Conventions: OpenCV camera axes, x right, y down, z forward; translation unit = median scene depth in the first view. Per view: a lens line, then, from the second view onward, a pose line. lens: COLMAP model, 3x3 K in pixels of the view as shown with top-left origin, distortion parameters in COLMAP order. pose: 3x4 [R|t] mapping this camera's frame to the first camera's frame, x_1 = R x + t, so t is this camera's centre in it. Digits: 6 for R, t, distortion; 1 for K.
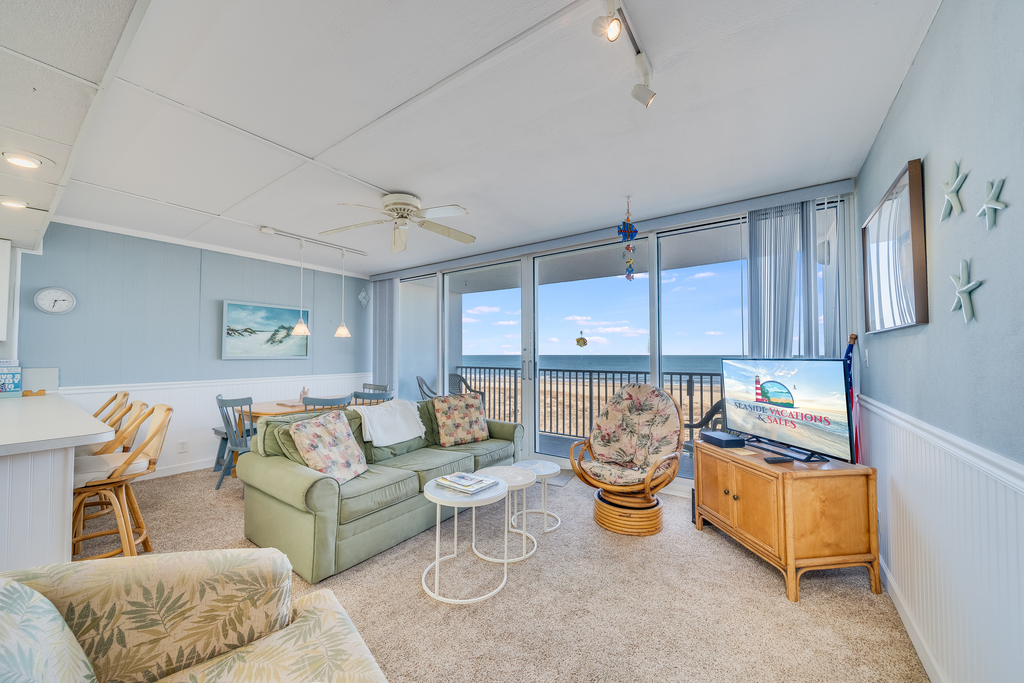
lens RADIAL K [[375.6, 0, 506.7], [0, 375.6, 343.8], [0, 0, 1]] dist [-0.005949, -0.000226]
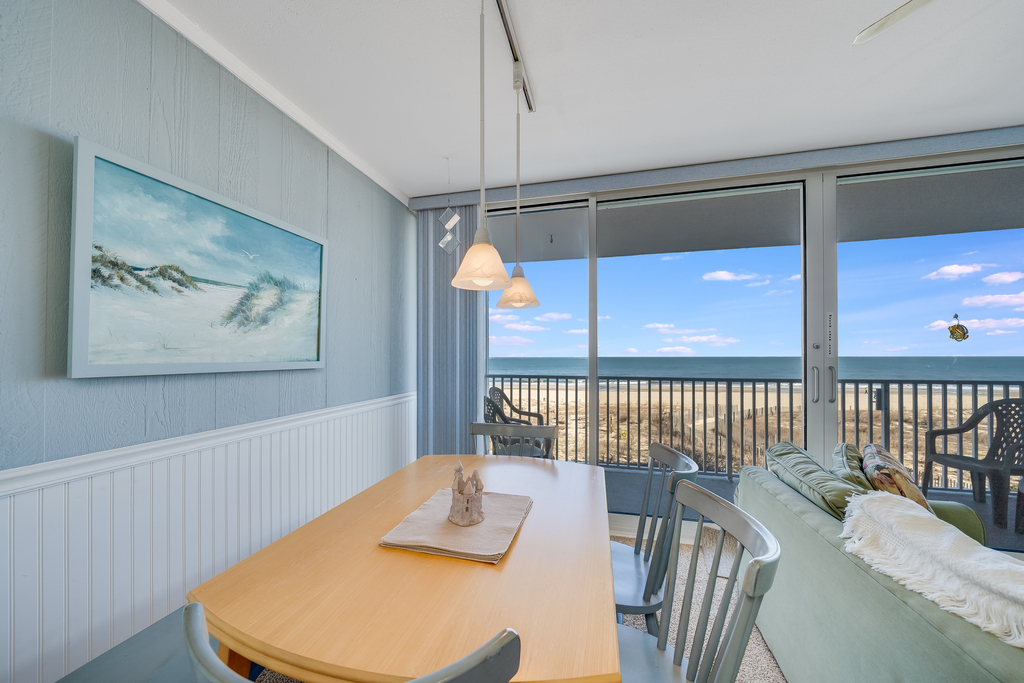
lens RADIAL K [[375.6, 0, 501.6], [0, 375.6, 352.5], [0, 0, 1]] dist [-0.005949, -0.000226]
pose [[0.937825, 0.002121, 0.347101, -0.780370], [-0.008157, 0.999840, 0.015929, 0.025889], [-0.347012, -0.017770, 0.937692, 0.905267]]
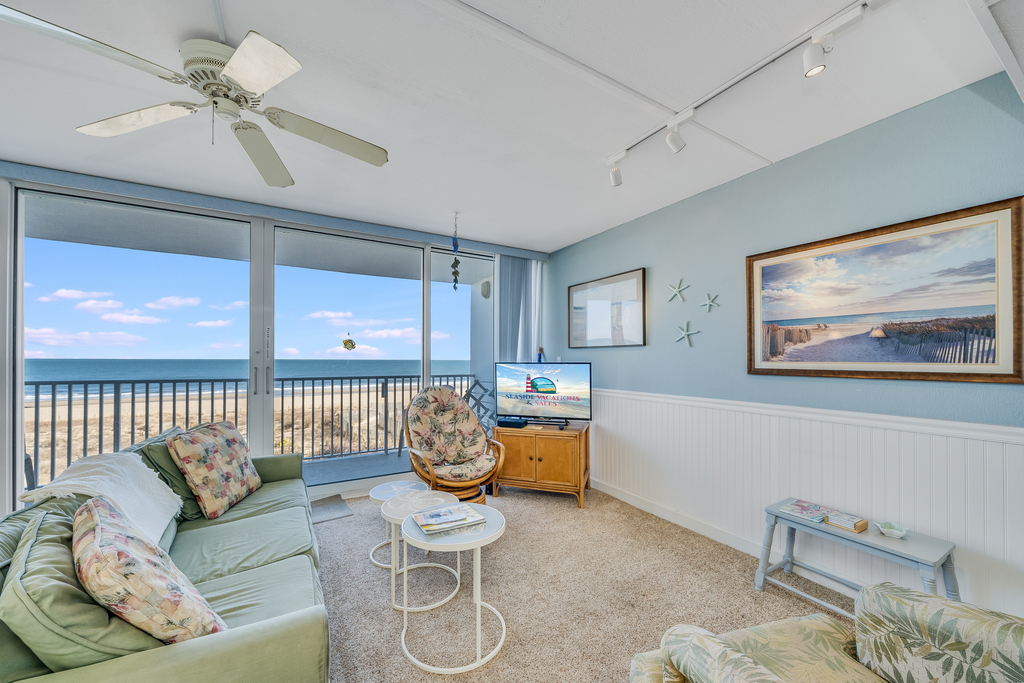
lens RADIAL K [[375.6, 0, 503.0], [0, 375.6, 356.4], [0, 0, 1]] dist [-0.005949, -0.000226]
pose [[0.421836, 0.007942, 0.906637, -0.550031], [-0.028314, 0.999589, 0.004417, 0.010991], [-0.906230, -0.027534, 0.421887, 0.391968]]
